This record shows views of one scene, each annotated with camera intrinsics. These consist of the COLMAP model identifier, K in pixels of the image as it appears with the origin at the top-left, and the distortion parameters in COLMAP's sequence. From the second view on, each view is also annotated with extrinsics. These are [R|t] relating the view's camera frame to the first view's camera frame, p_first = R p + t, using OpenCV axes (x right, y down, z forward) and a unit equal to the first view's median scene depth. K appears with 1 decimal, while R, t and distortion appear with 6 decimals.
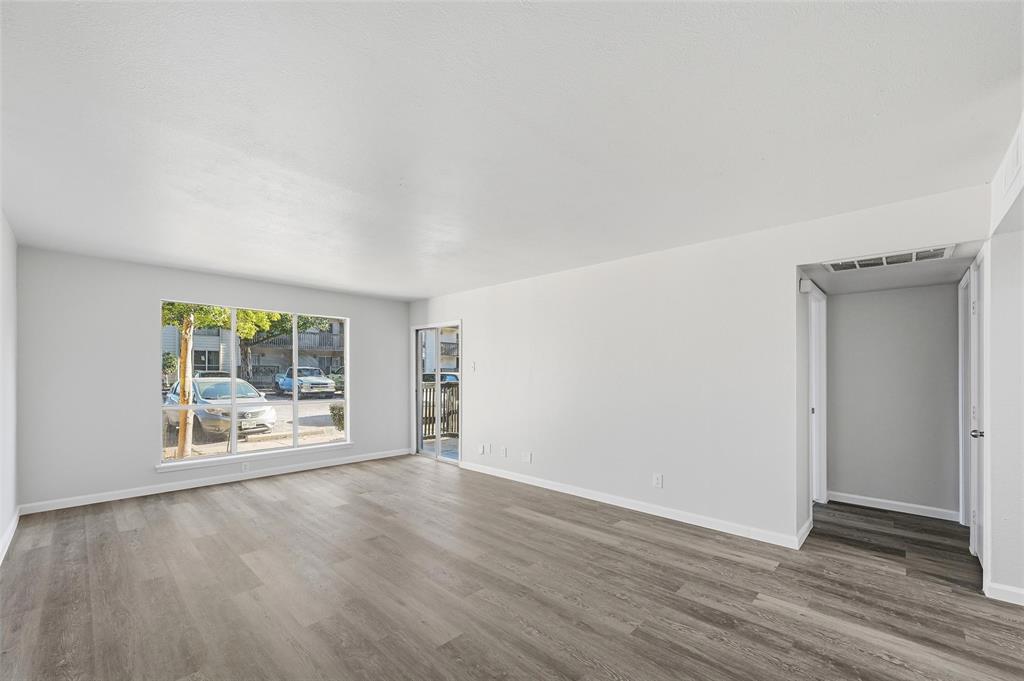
lens RADIAL K [[414.4, 0, 521.6], [0, 414.4, 370.6], [0, 0, 1]] dist [-0.001786, -0.000435]
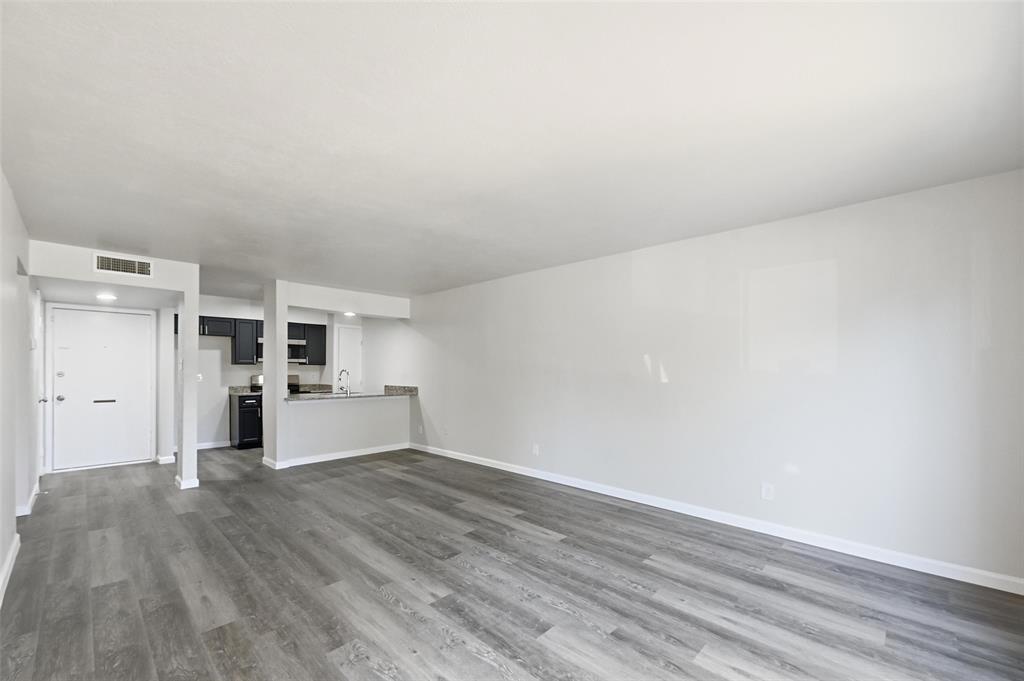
lens RADIAL K [[414.4, 0, 521.6], [0, 414.4, 370.6], [0, 0, 1]] dist [-0.001786, -0.000435]
pose [[-0.999972, -0.007231, 0.002081, -0.499479], [-0.007252, 0.999917, -0.010610, 0.019671], [-0.002004, -0.010624, -0.999942, 1.870888]]
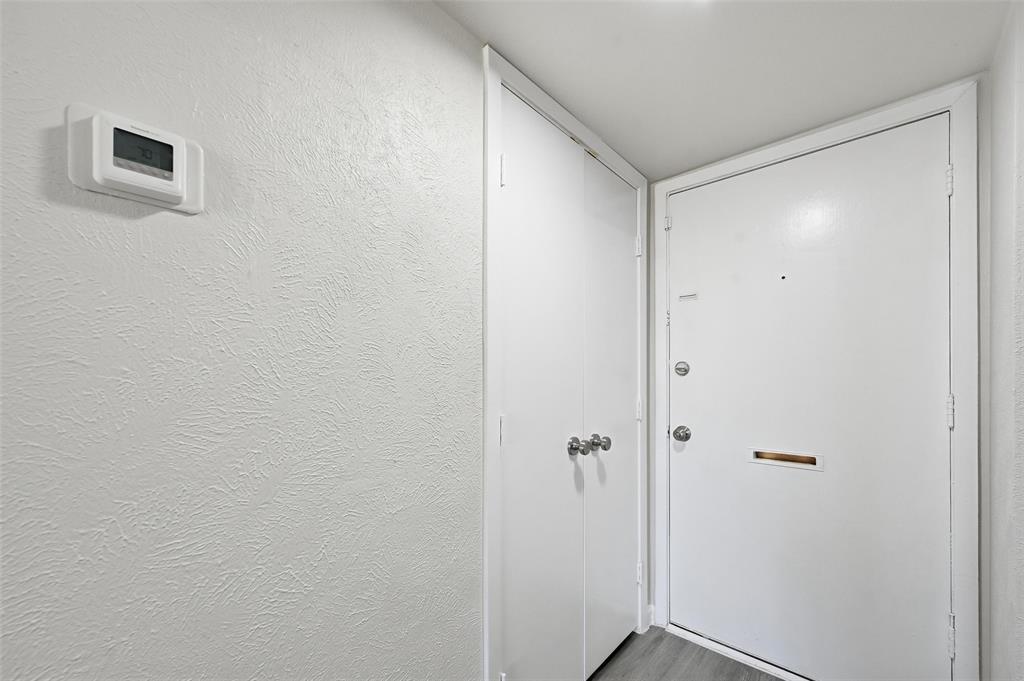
lens RADIAL K [[414.4, 0, 521.6], [0, 414.4, 370.6], [0, 0, 1]] dist [-0.001786, -0.000435]
pose [[-0.028675, -0.000401, 0.999589, 0.700717], [-0.008623, 0.999963, 0.000154, 0.034216], [-0.999552, -0.008615, -0.028678, 0.532479]]
